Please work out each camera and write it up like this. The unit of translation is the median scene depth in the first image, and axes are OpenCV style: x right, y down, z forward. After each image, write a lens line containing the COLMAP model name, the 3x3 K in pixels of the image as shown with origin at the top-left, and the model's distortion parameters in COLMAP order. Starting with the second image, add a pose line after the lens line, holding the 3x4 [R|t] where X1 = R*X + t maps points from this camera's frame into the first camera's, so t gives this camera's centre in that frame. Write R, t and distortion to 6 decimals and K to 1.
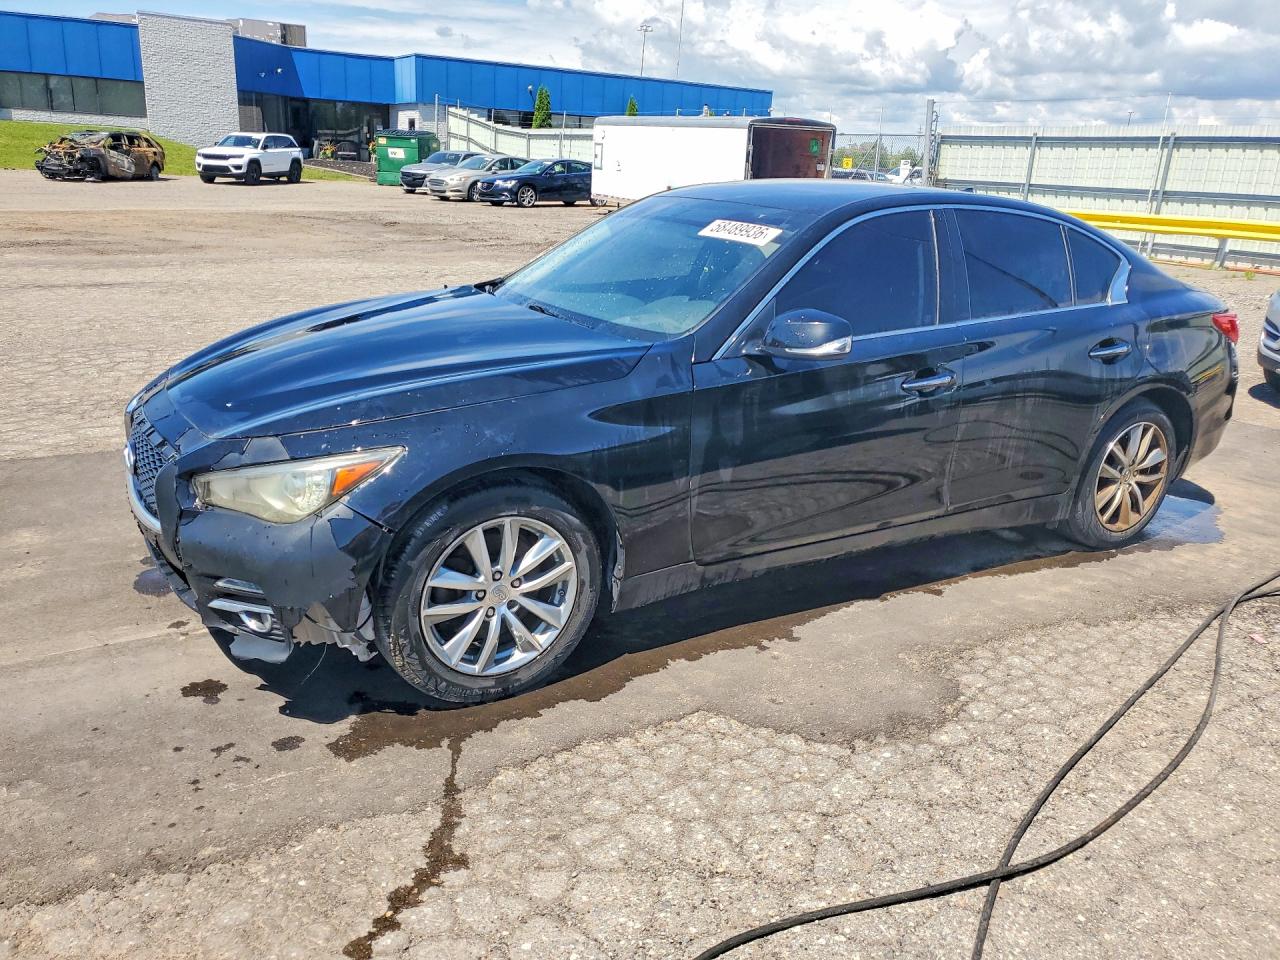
lens RADIAL K [[971.9, 0, 640.0], [0, 971.9, 480.0], [0, 0, 1]] dist [0.001551, 0.004073]
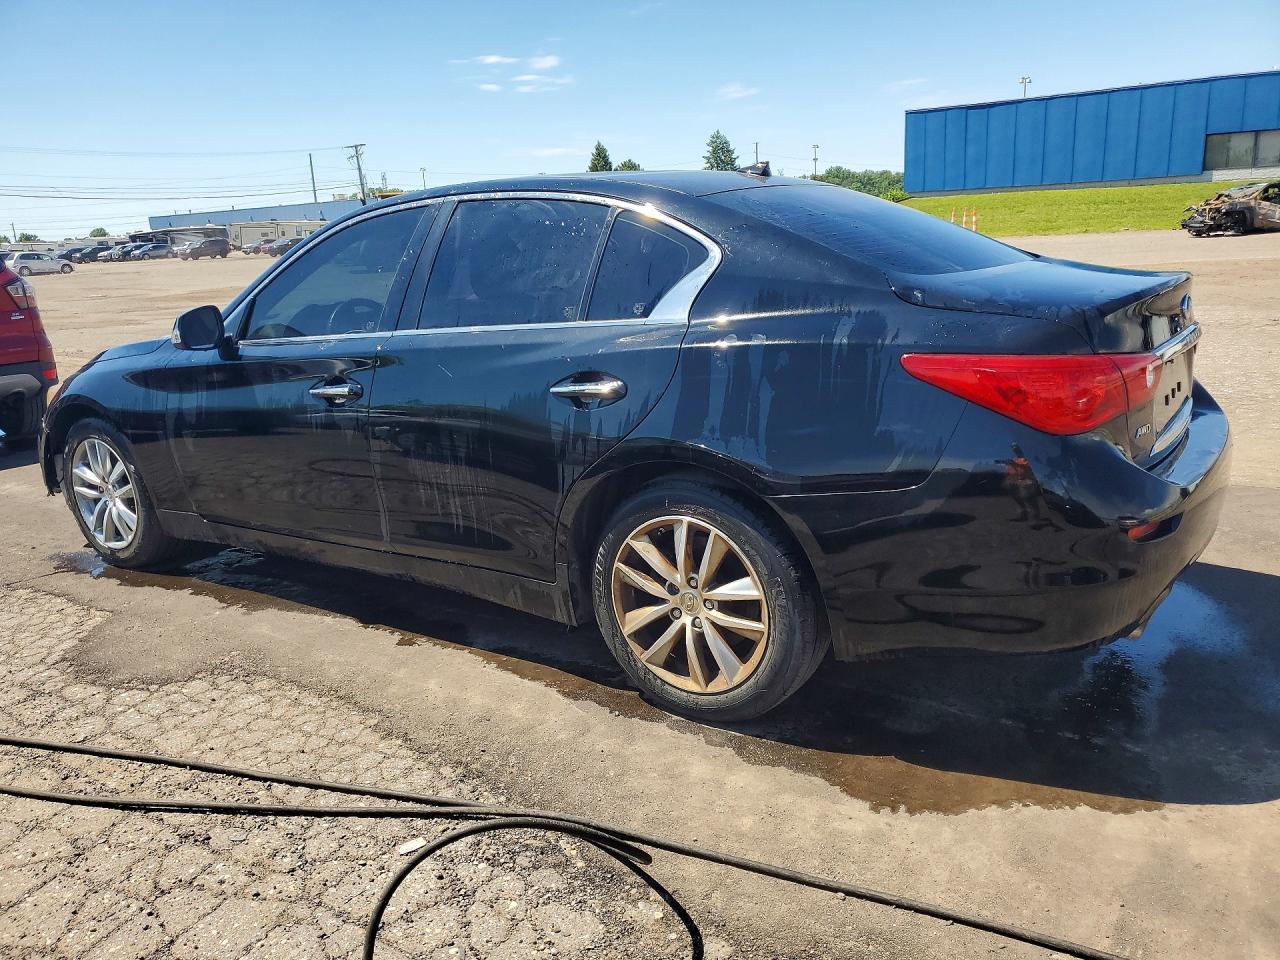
lens RADIAL K [[1002.1, 0, 637.7], [0, 1002.1, 459.5], [0, 0, 1]] dist [0.005986, 0.013878]
pose [[0.424823, 0.133416, -0.895391, 1.095977], [-0.208860, 0.976841, 0.046458, -0.120203], [0.880853, 0.167275, 0.442850, 0.714100]]
